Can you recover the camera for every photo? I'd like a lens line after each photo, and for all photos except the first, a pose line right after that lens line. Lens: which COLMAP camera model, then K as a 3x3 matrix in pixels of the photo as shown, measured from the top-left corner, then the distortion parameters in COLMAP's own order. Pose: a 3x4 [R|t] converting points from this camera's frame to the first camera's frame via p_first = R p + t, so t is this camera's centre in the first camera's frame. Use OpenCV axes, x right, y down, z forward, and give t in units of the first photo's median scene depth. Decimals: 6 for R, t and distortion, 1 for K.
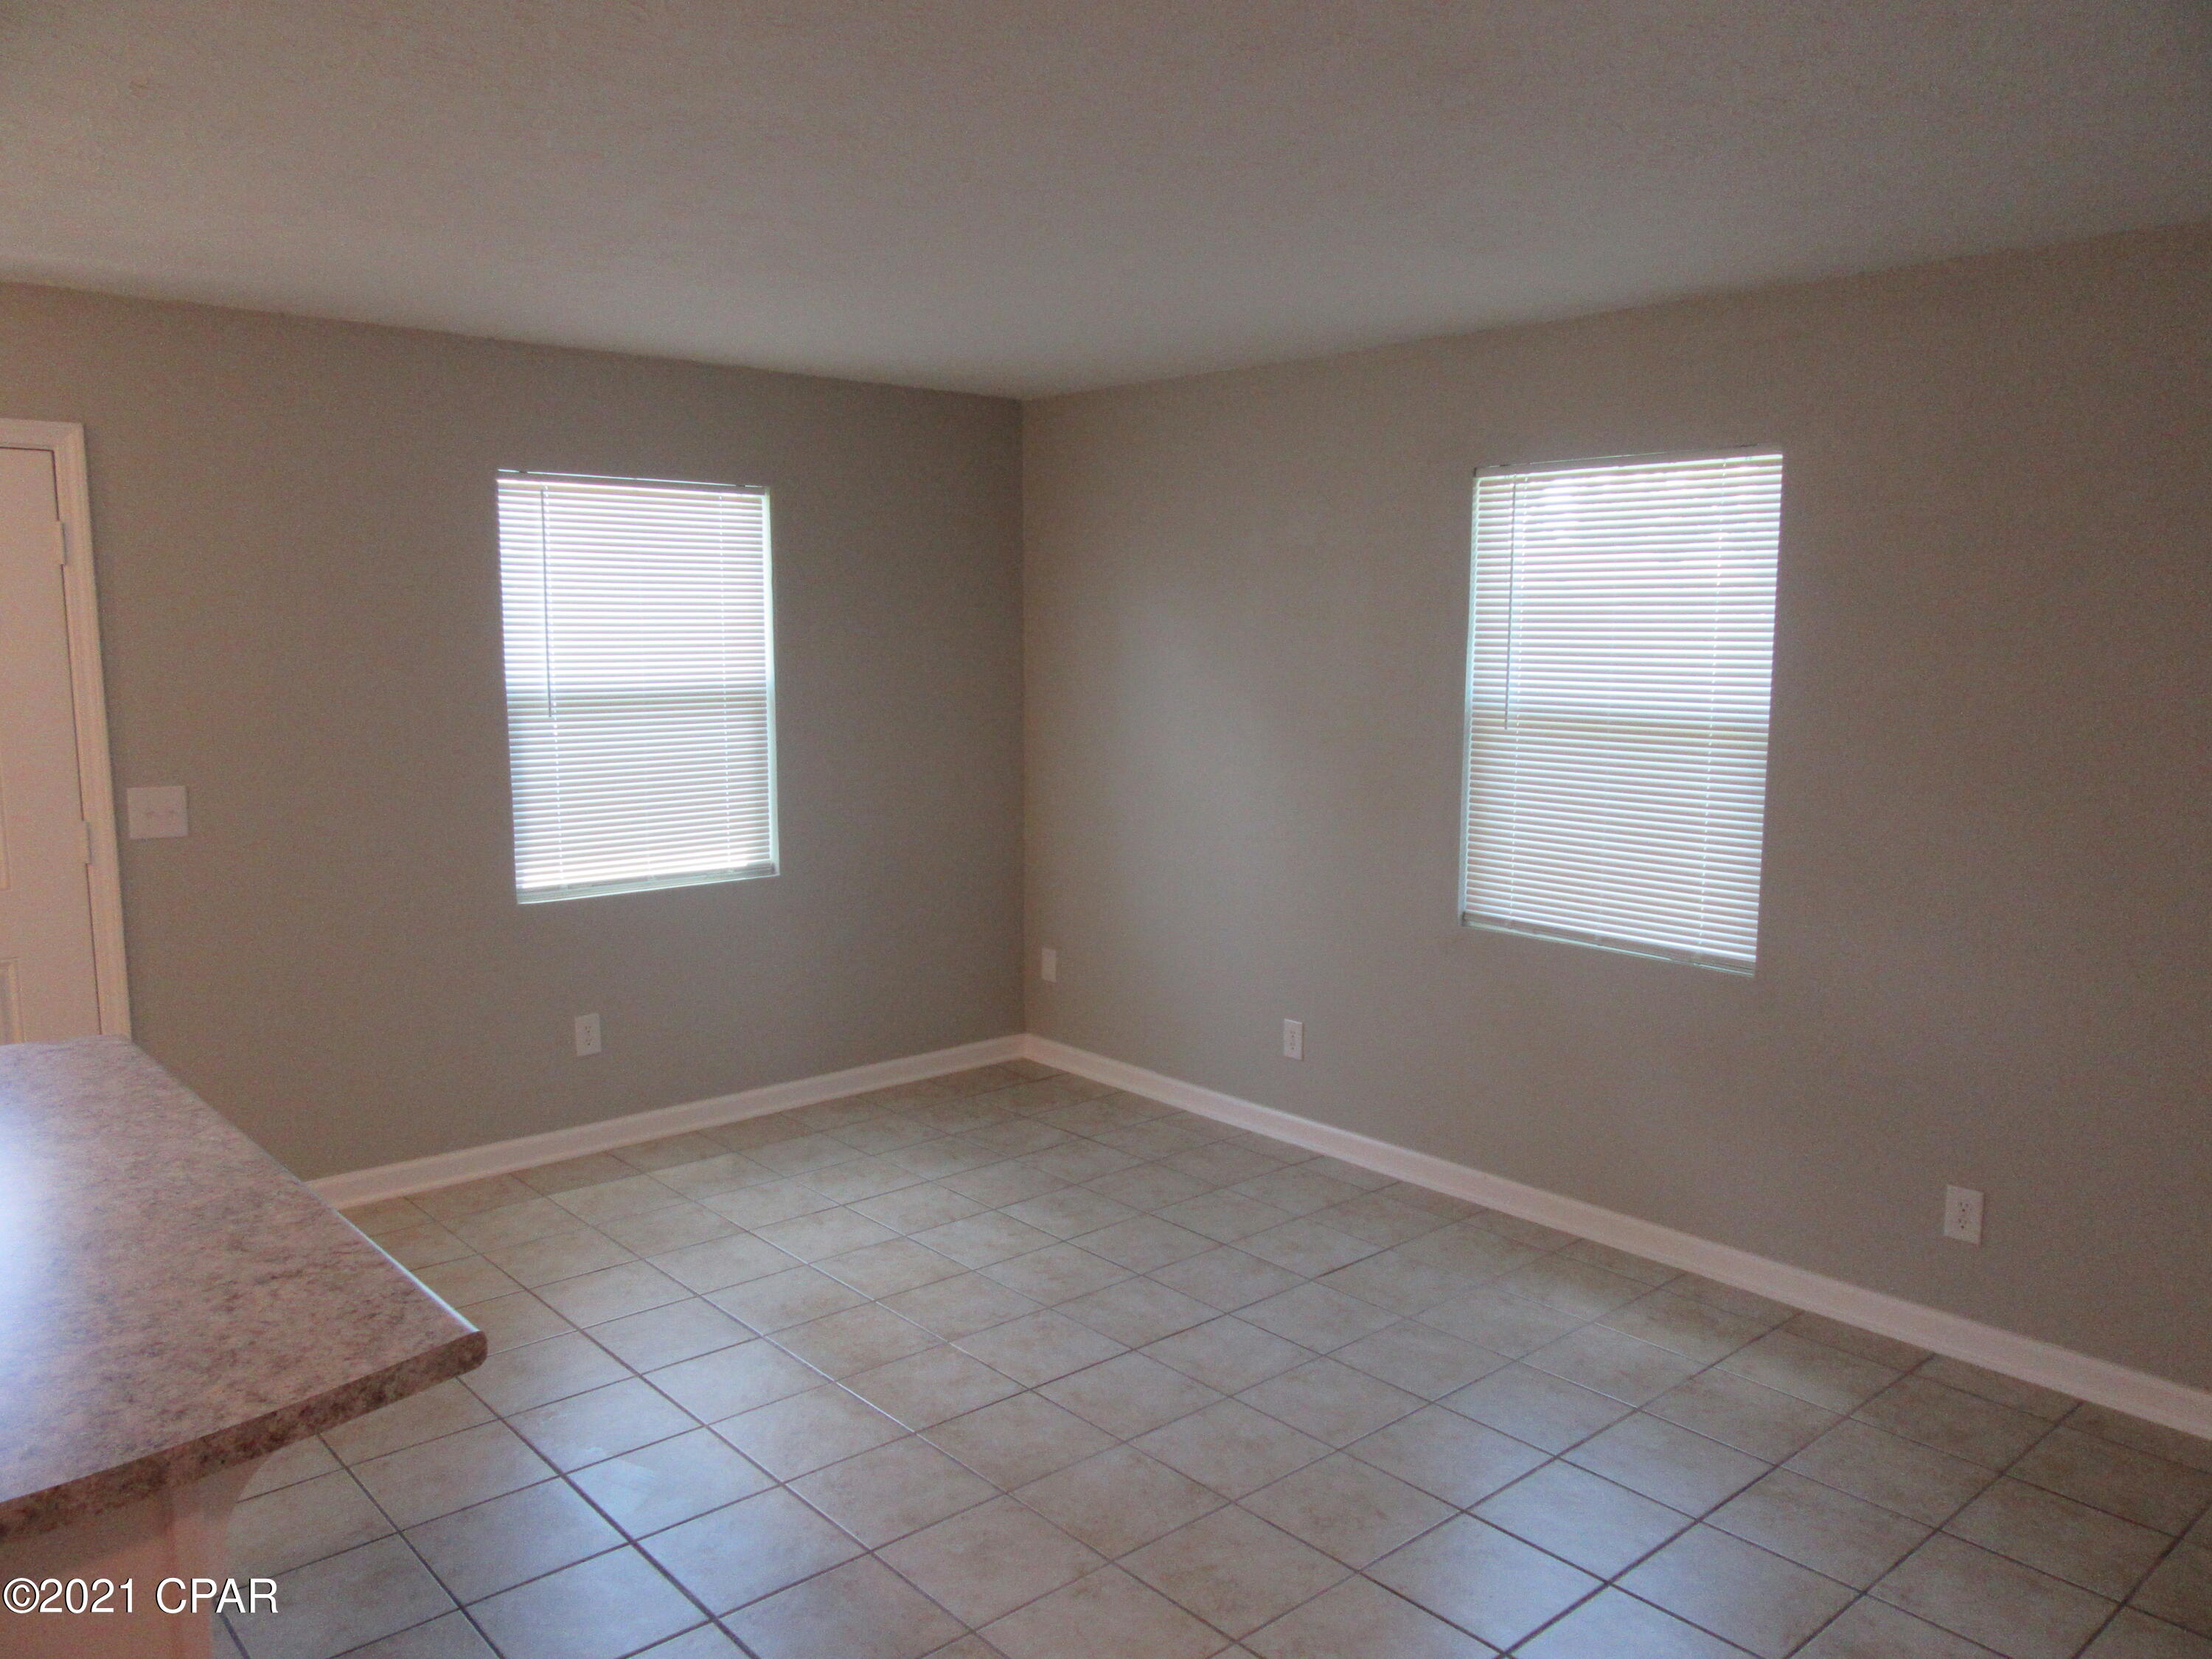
lens RADIAL K [[1649.0, 0, 1093.0], [0, 1649.0, 825.2], [0, 0, 1]] dist [0.000103, 0.008360]
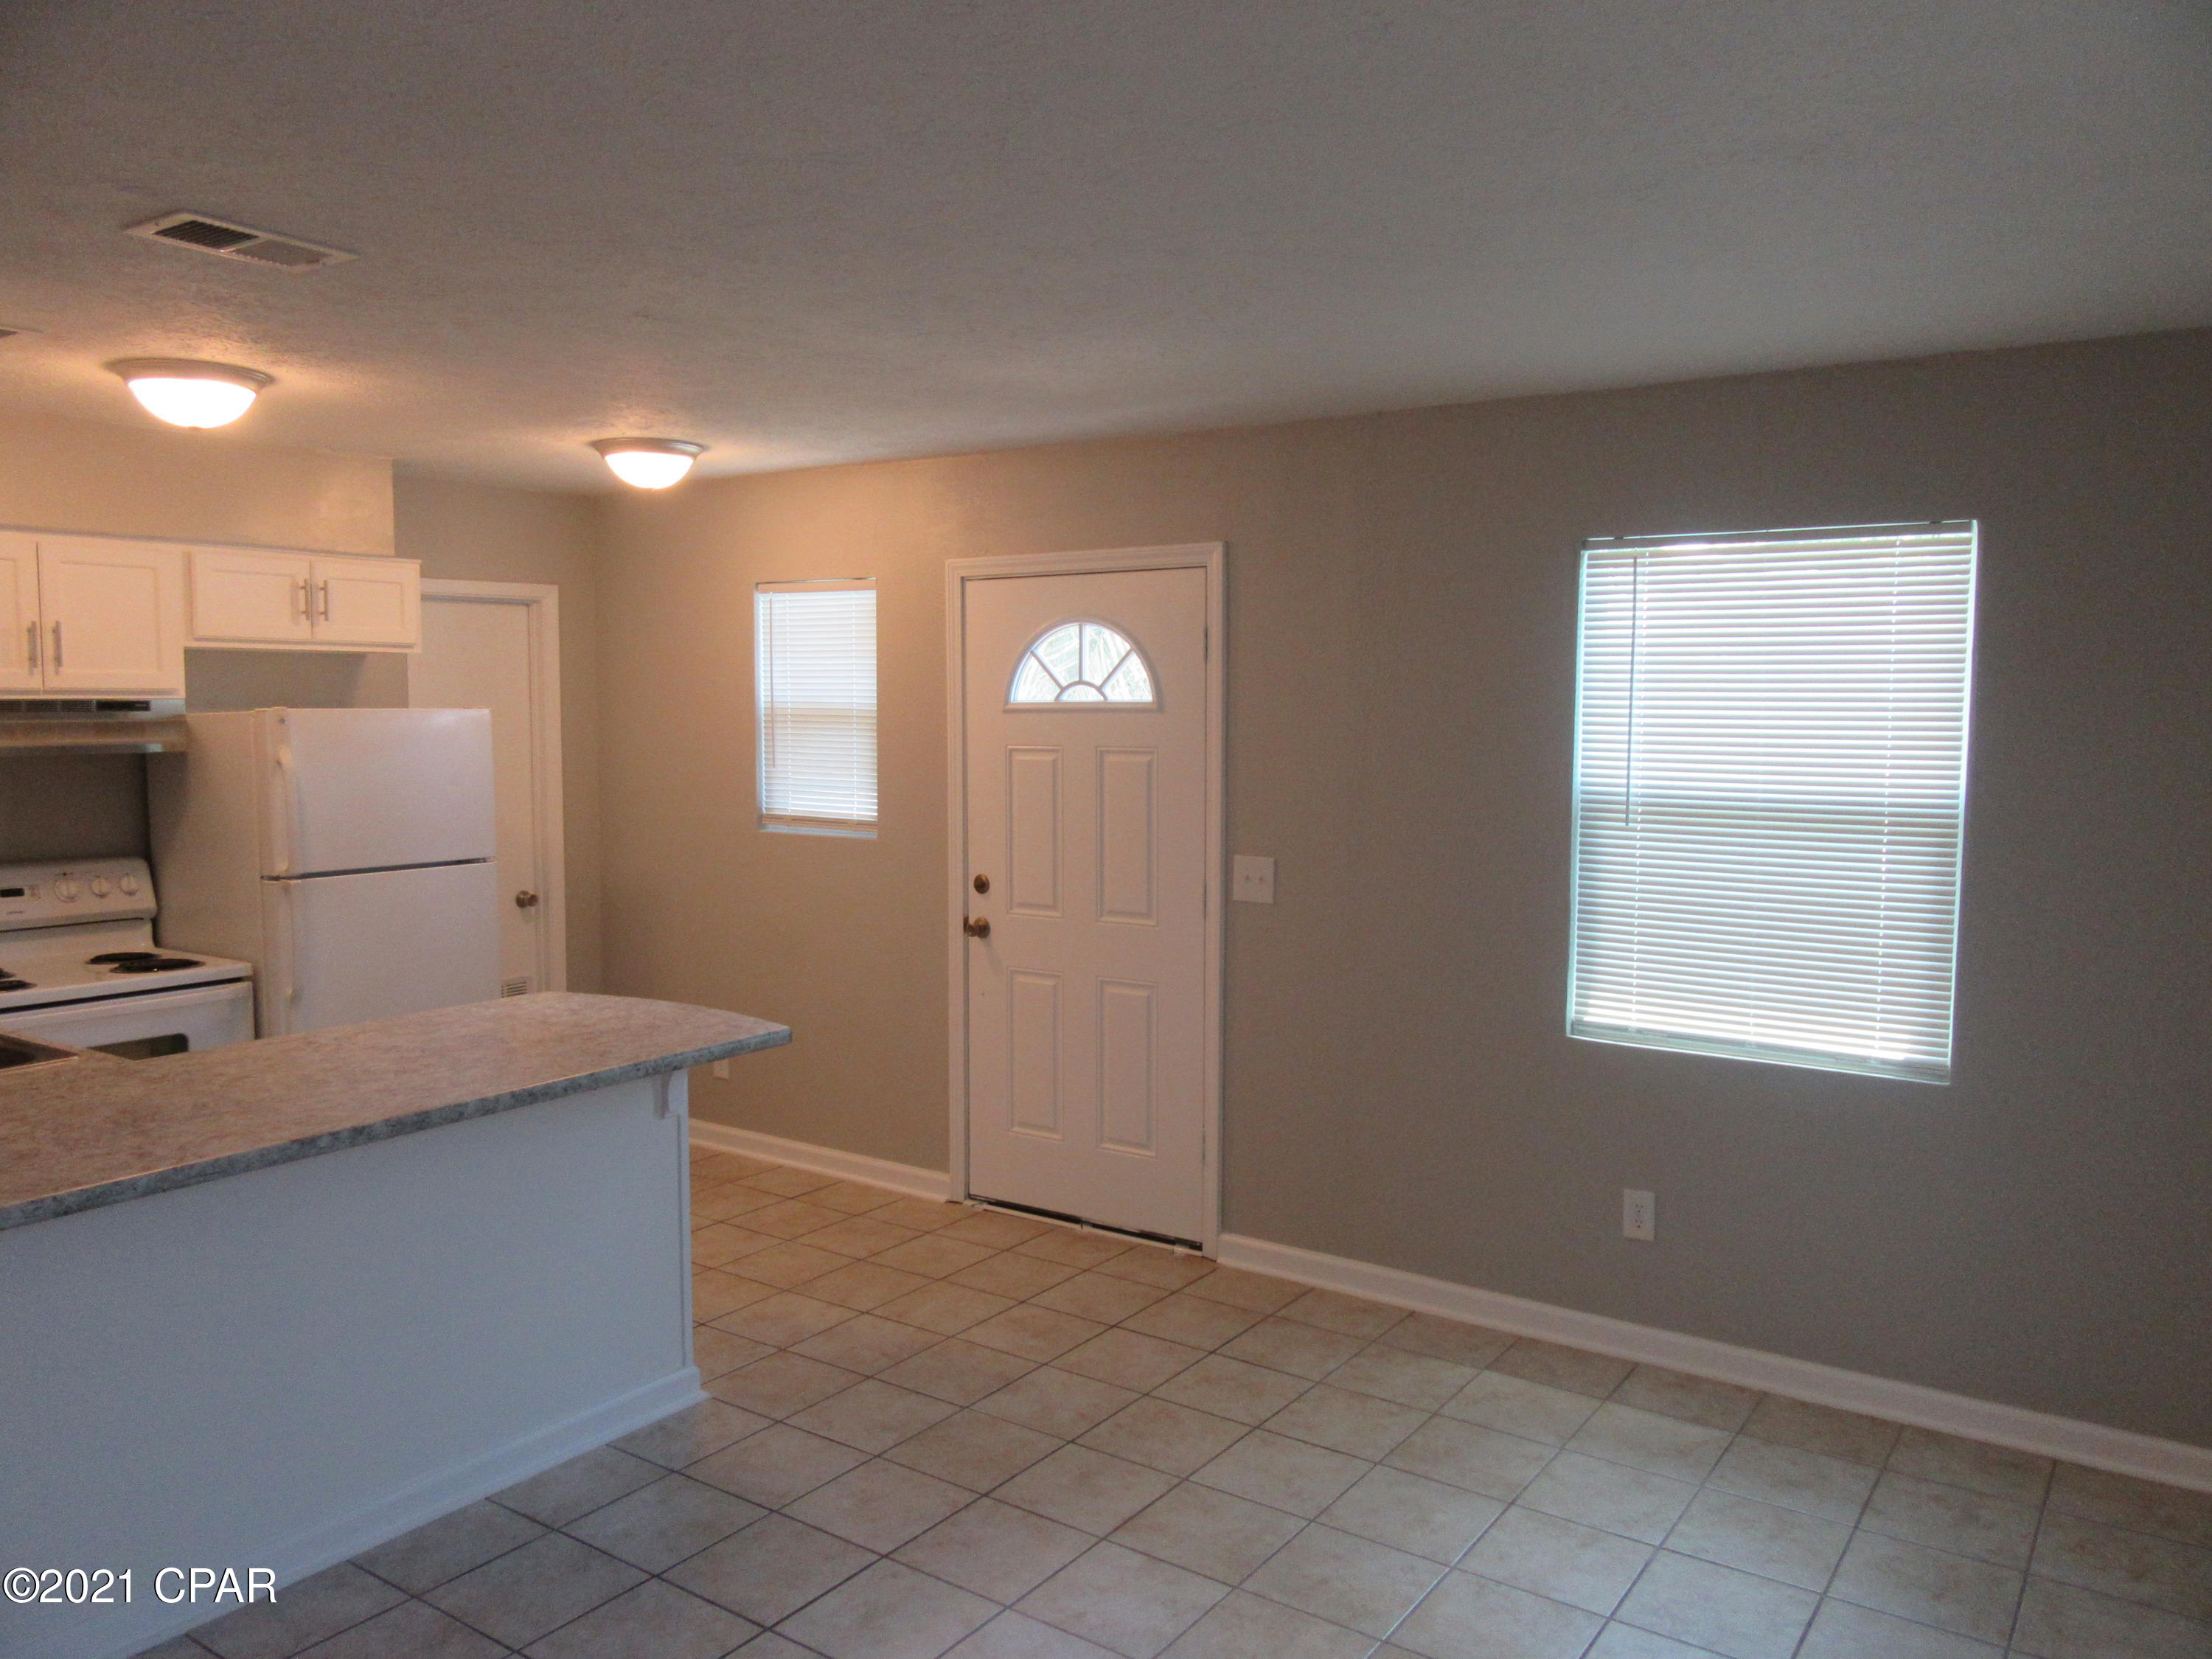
lens RADIAL K [[1649.0, 0, 1106.7], [0, 1649.0, 821.6], [0, 0, 1]] dist [0.000103, 0.008360]
pose [[0.242510, 0.072291, -0.967452, 0.442237], [-0.123622, 0.991393, 0.043092, -0.074787], [0.962240, 0.109148, 0.249359, 0.564846]]
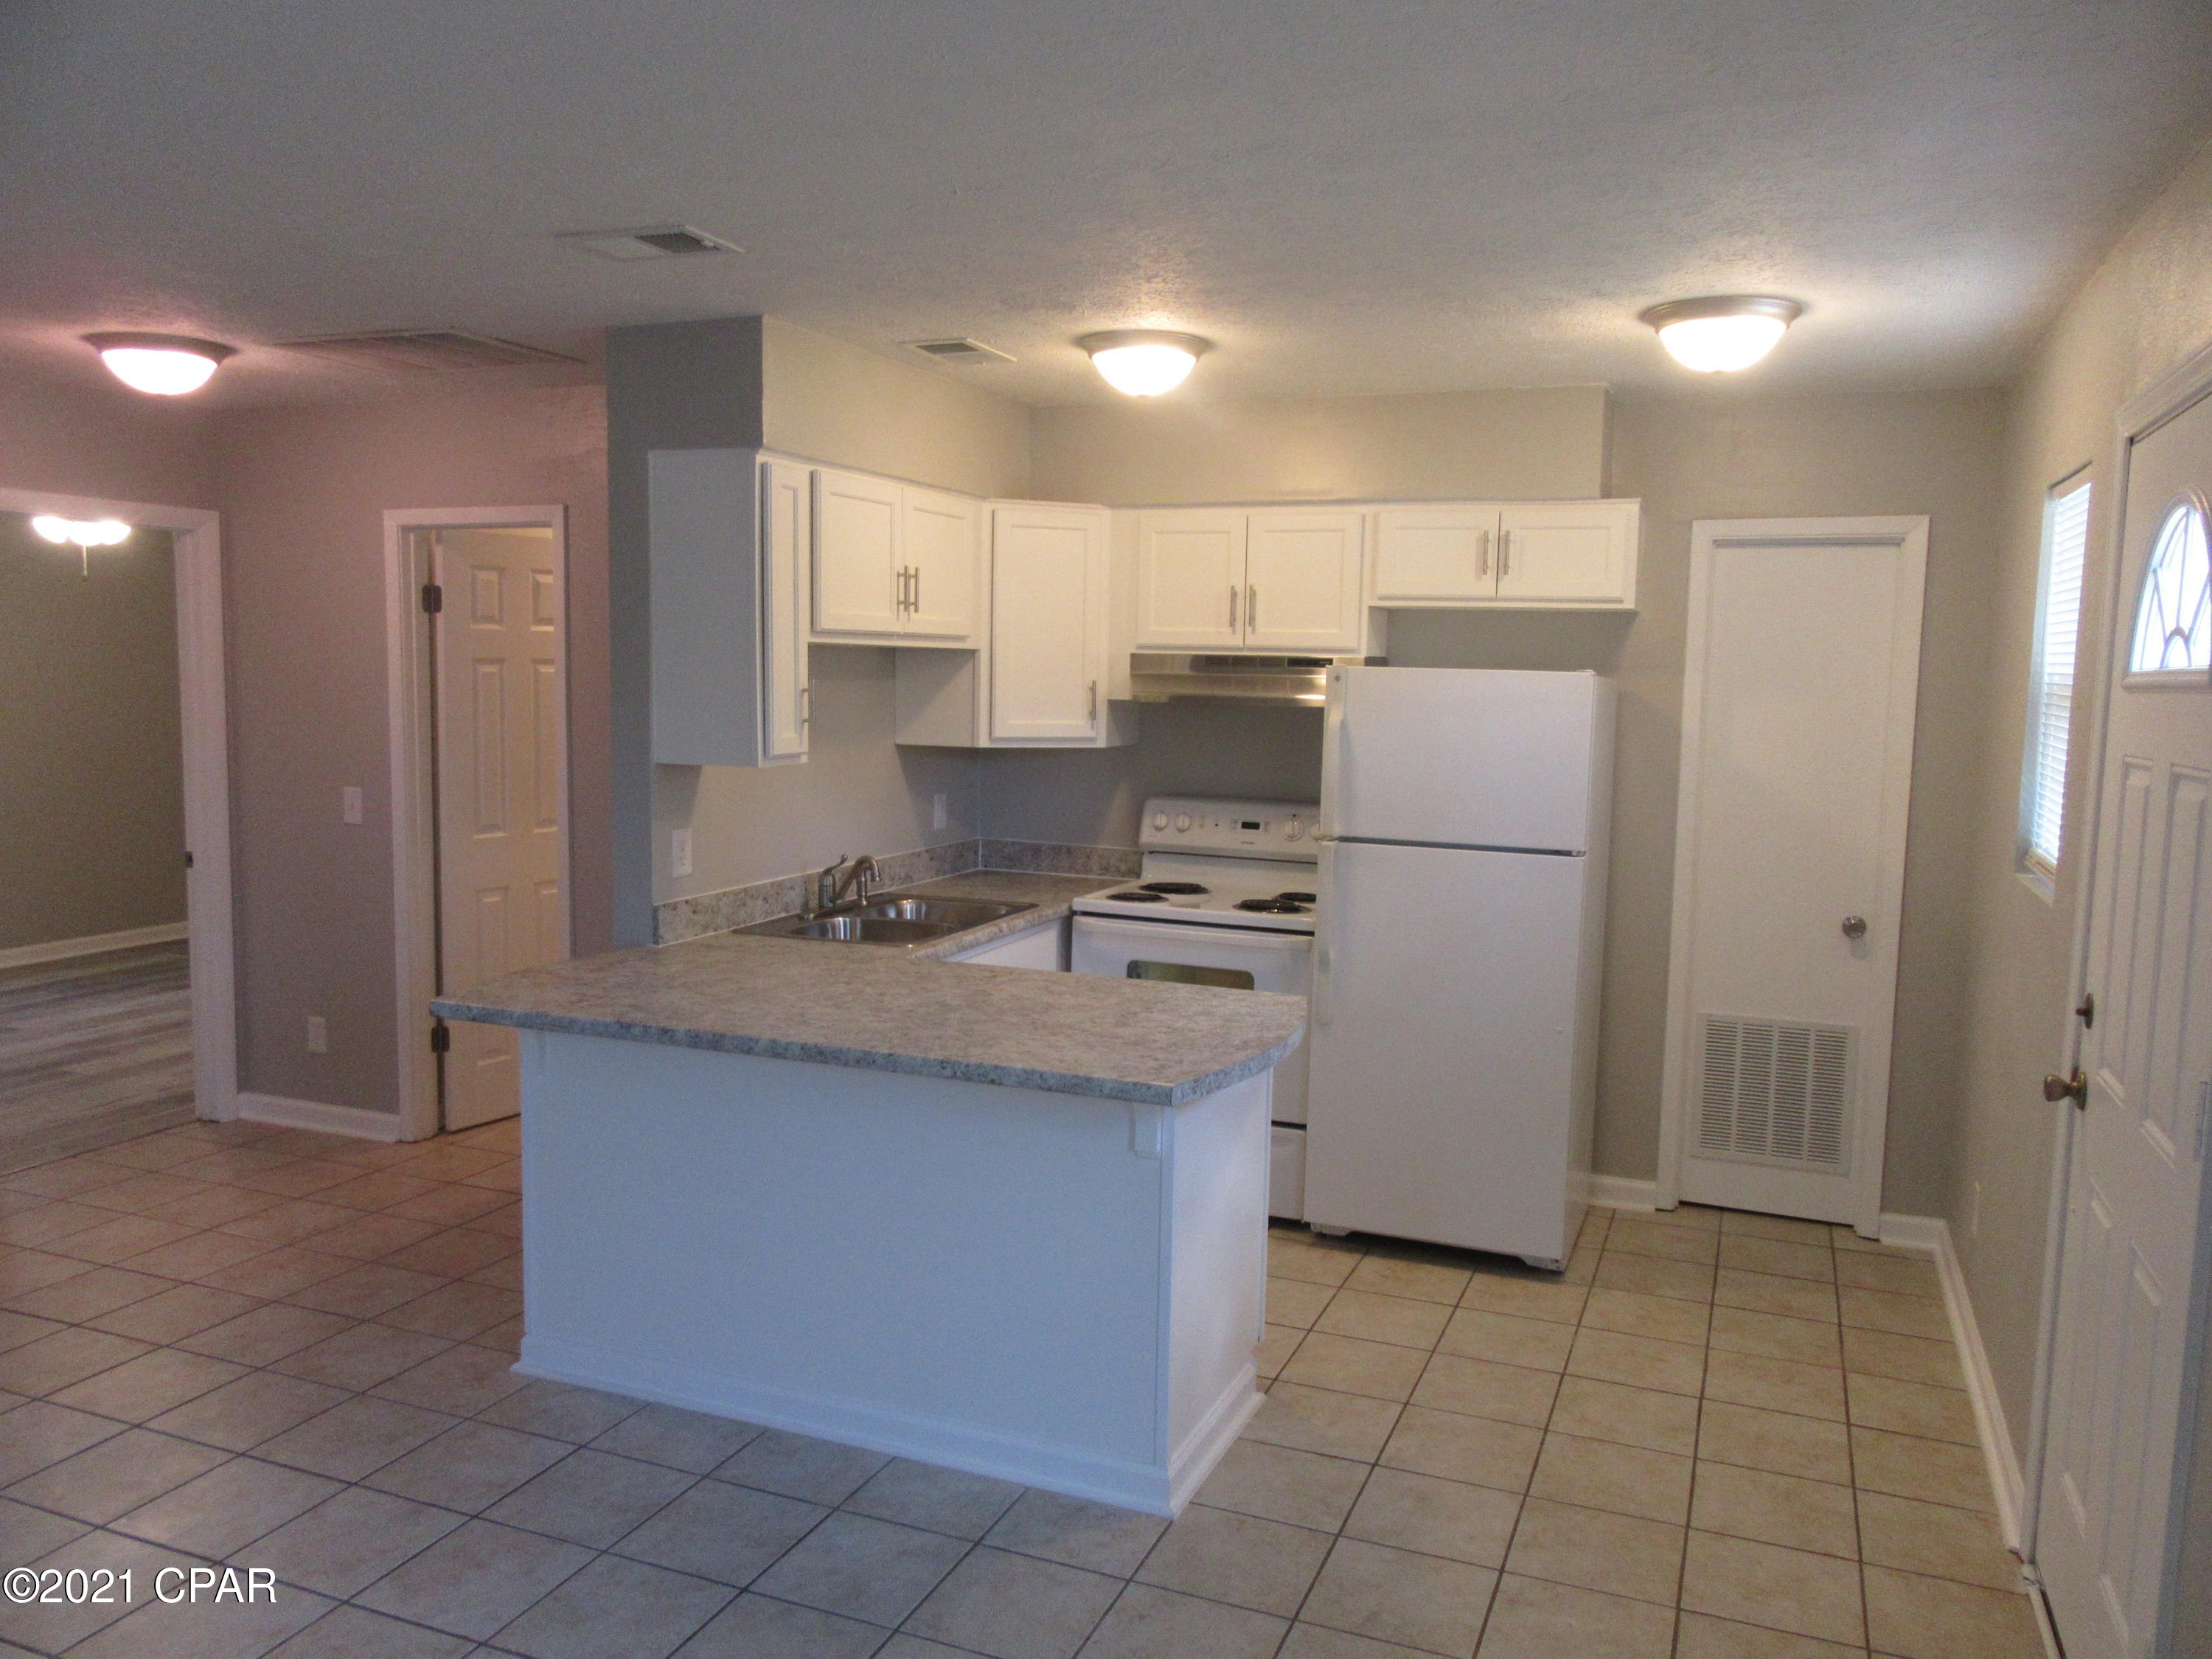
lens RADIAL K [[1649.0, 0, 1111.8], [0, 1649.0, 821.3], [0, 0, 1]] dist [0.000103, 0.008360]
pose [[-0.889776, 0.027324, -0.455580, -0.081919], [-0.077464, 0.974682, 0.209750, -0.142453], [0.449776, 0.221922, -0.865131, 1.129059]]
